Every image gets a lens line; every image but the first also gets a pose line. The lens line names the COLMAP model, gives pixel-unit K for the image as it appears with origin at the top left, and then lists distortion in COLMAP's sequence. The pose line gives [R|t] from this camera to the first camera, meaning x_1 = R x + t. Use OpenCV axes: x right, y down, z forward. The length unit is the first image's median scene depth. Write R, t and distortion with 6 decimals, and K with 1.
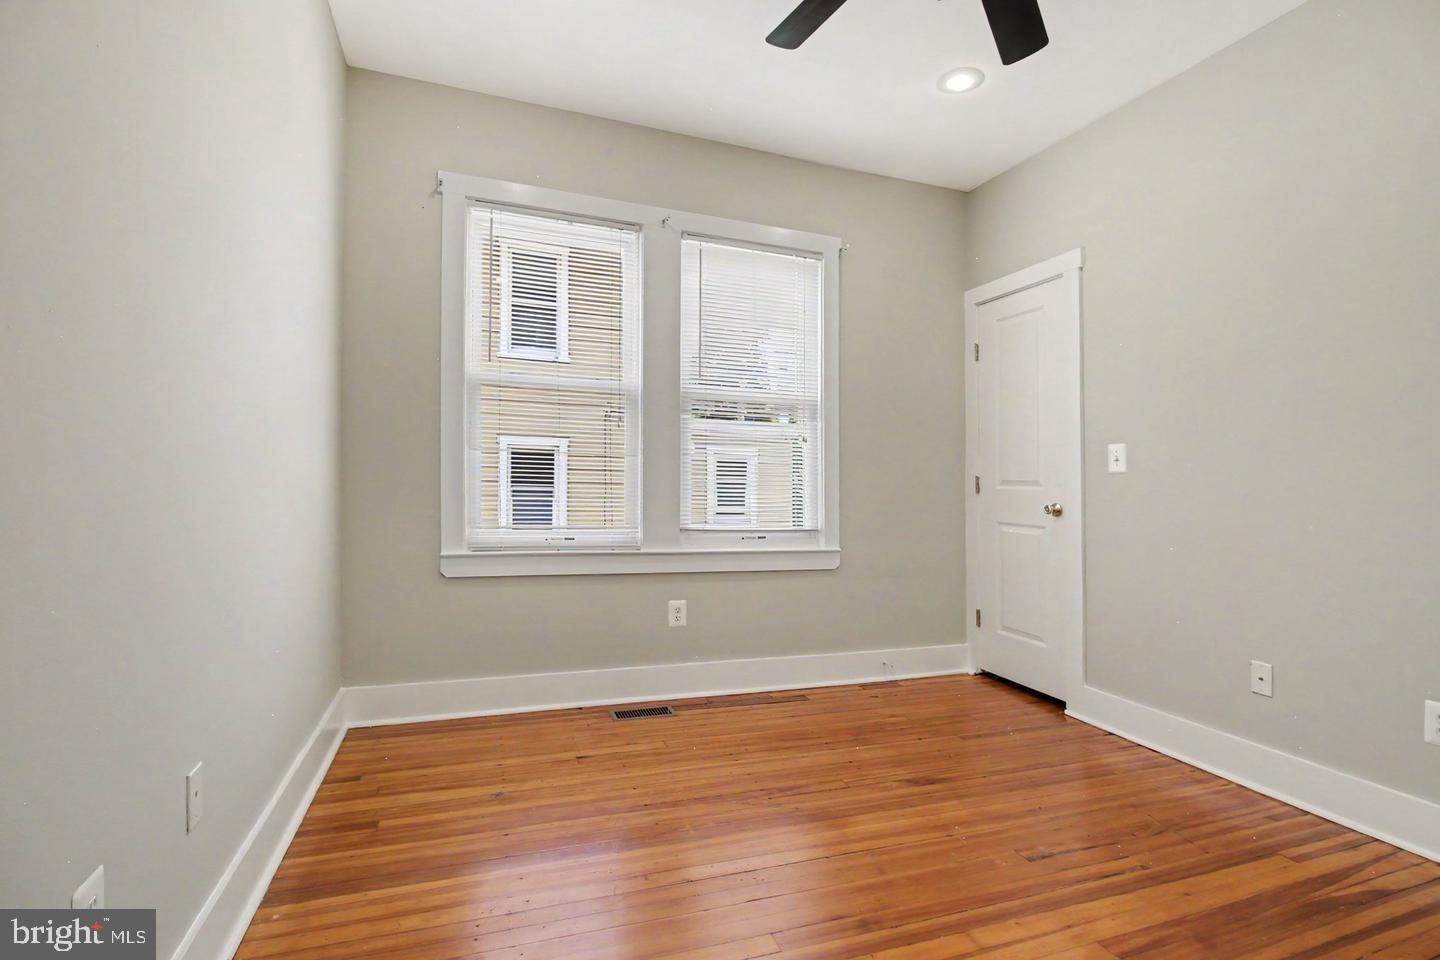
lens RADIAL K [[688.0, 0, 718.6], [0, 688.0, 480.8], [0, 0, 1]] dist [-0.007929, 0.000825]
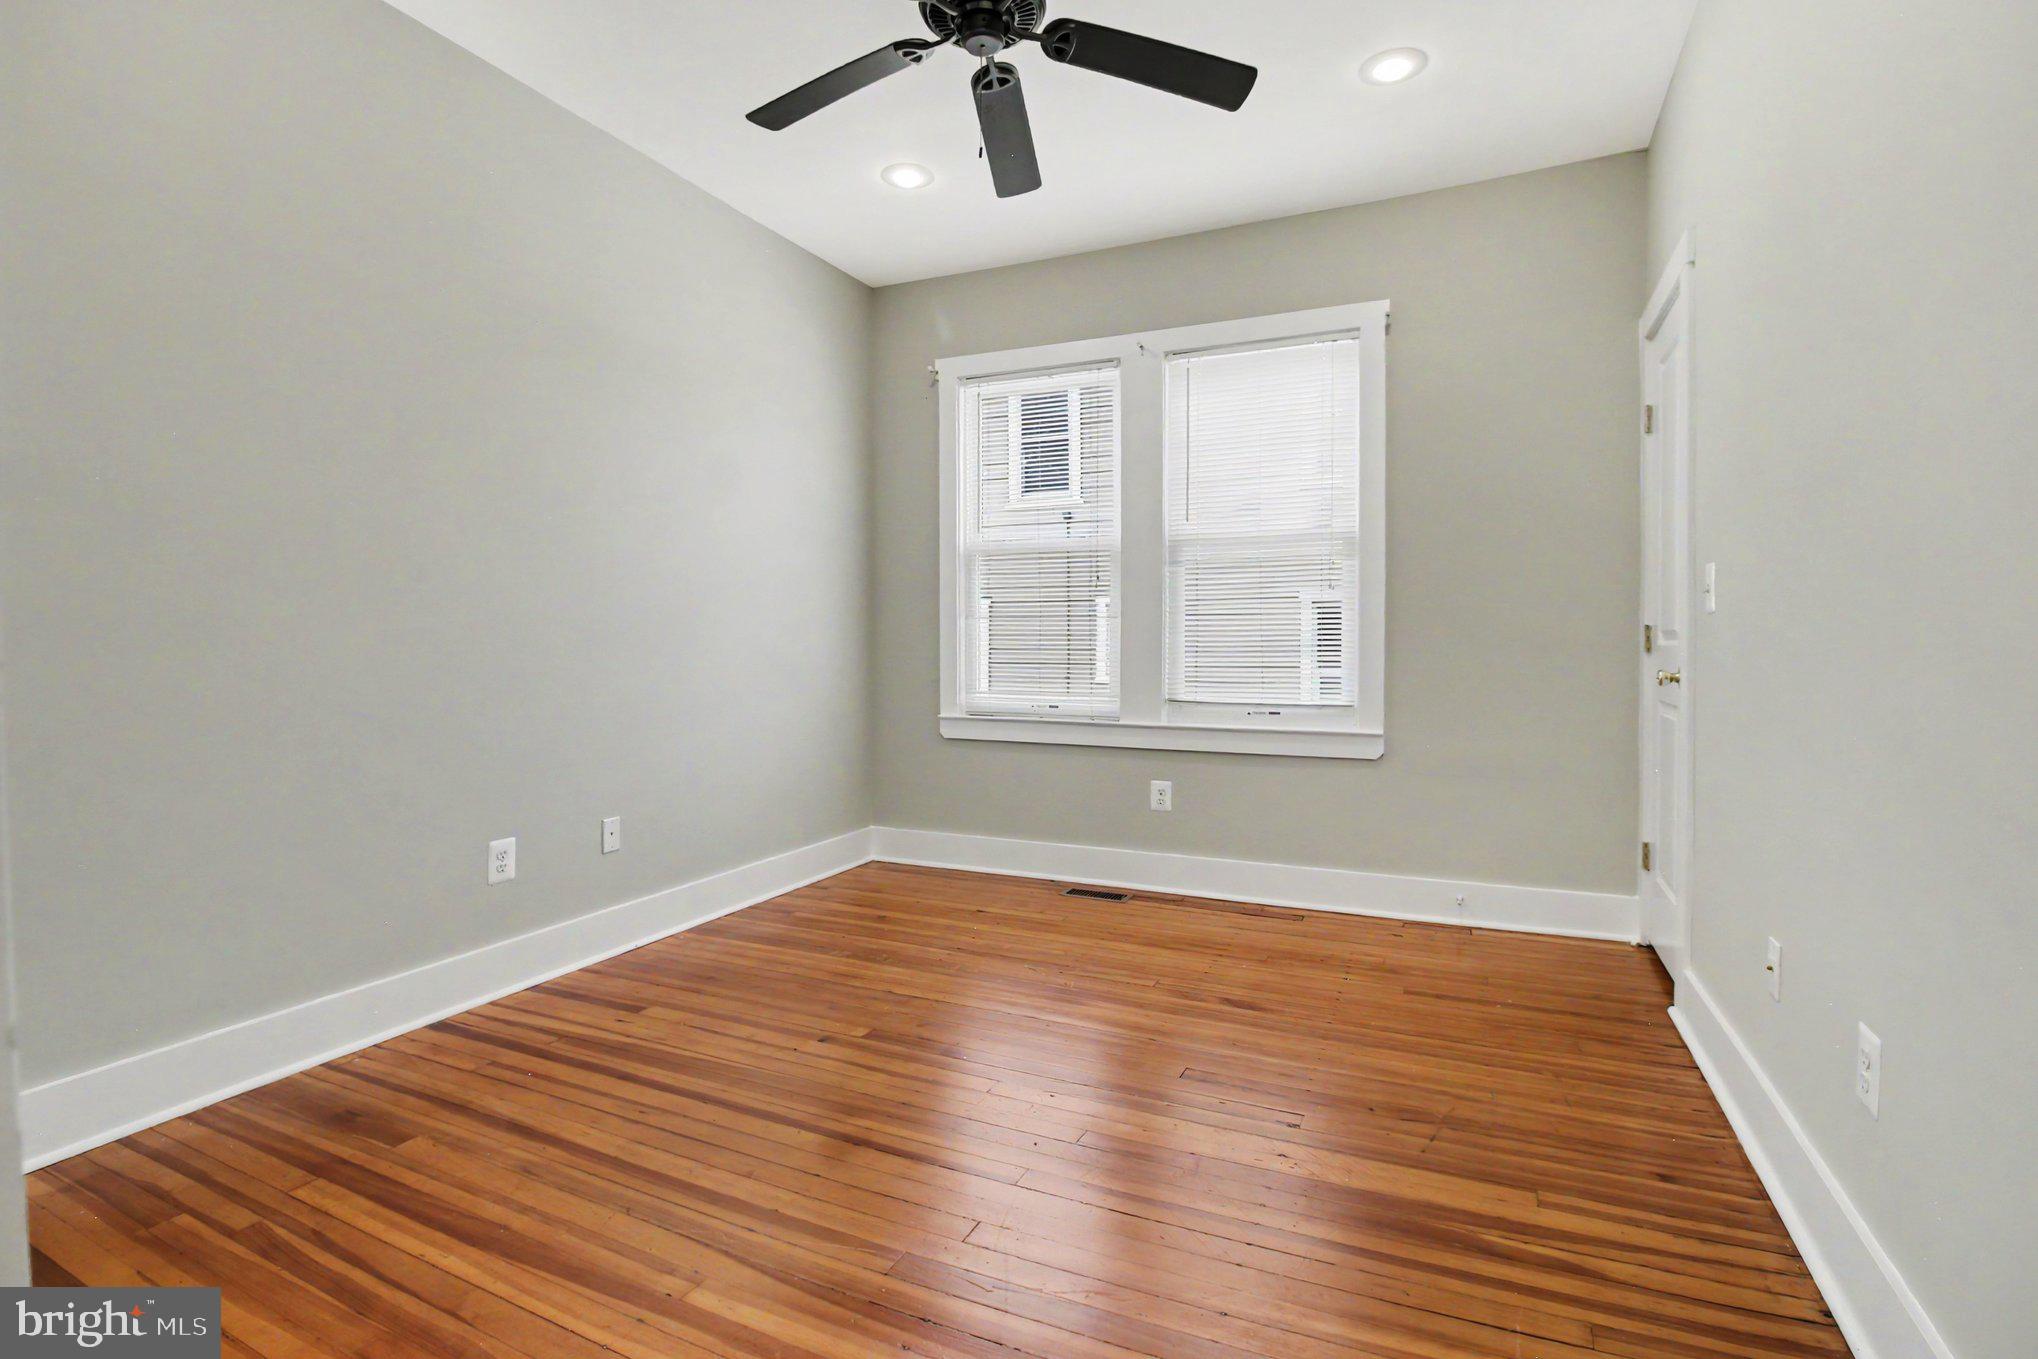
lens RADIAL K [[973.8, 0, 1031.6], [0, 973.8, 673.0], [0, 0, 1]] dist [-0.007929, 0.000825]
pose [[0.712512, -0.005084, -0.701641, 0.696022], [0.019312, 0.999737, 0.012367, 0.018946], [0.701394, -0.022362, 0.712423, 0.008548]]
